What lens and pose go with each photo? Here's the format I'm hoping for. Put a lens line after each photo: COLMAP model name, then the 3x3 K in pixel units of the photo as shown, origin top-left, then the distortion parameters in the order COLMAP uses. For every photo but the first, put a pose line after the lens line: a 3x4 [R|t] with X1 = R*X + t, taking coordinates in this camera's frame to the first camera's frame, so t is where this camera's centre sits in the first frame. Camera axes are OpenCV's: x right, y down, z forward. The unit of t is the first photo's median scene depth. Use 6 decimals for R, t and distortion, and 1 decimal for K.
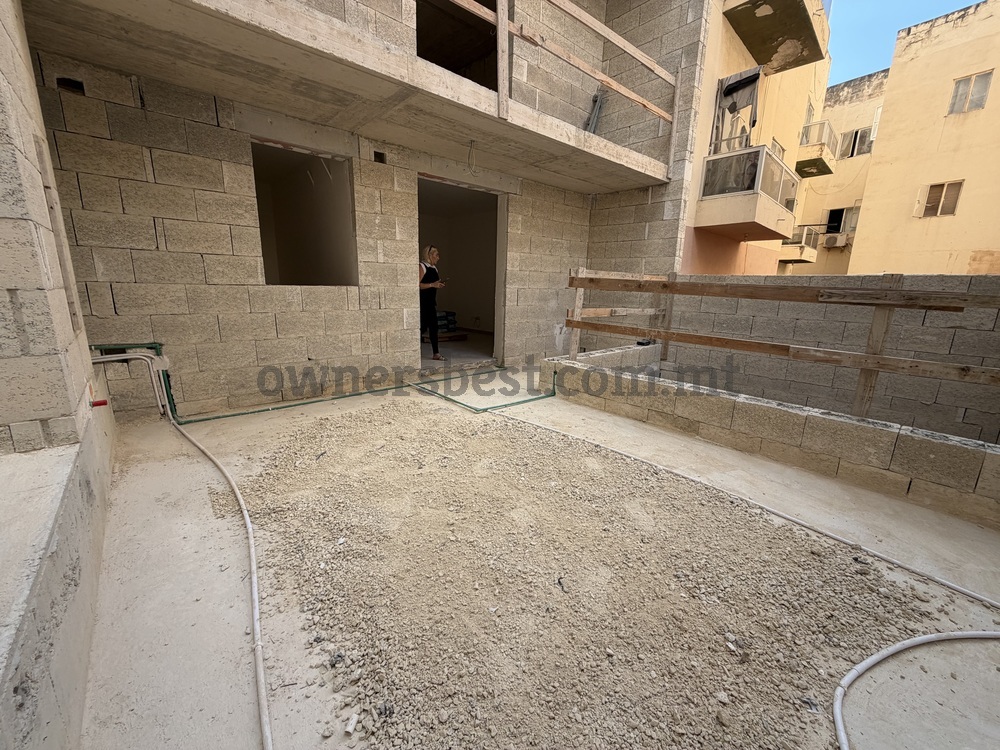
lens RADIAL K [[399.8, 0, 499.9], [0, 399.8, 374.3], [0, 0, 1]] dist [-0.000097, 0.000021]
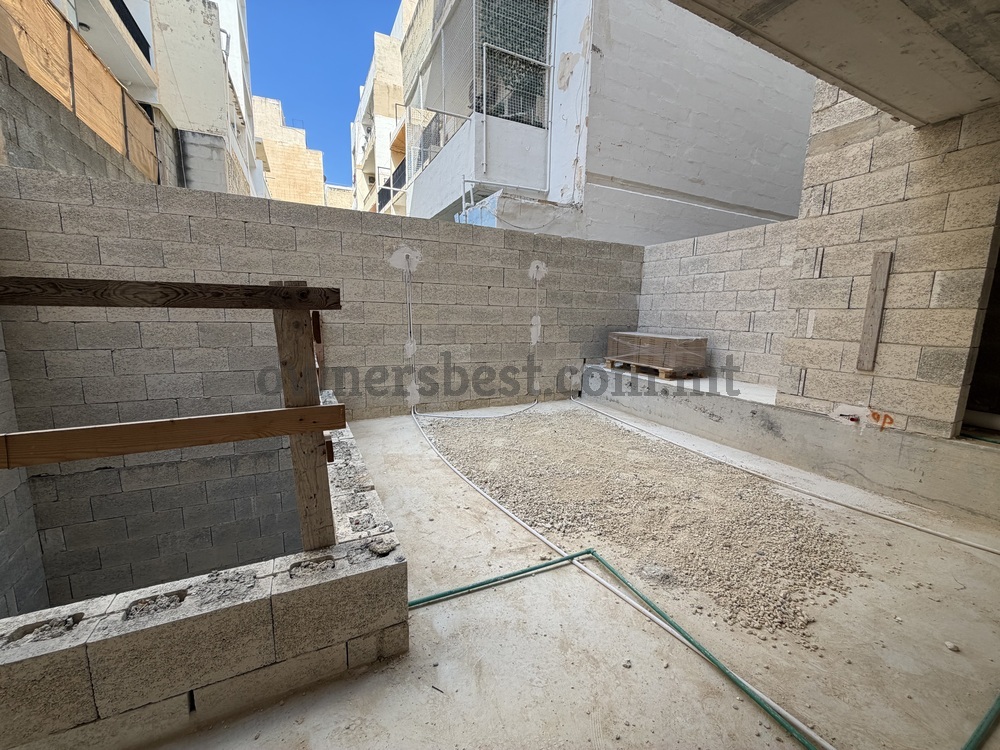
lens RADIAL K [[399.8, 0, 501.3], [0, 399.8, 372.0], [0, 0, 1]] dist [-0.000097, 0.000021]
pose [[-0.965969, -0.082005, 0.245313, -0.063383], [0.013618, 0.930972, 0.364836, -0.446496], [-0.258298, 0.355761, -0.898174, 1.804039]]
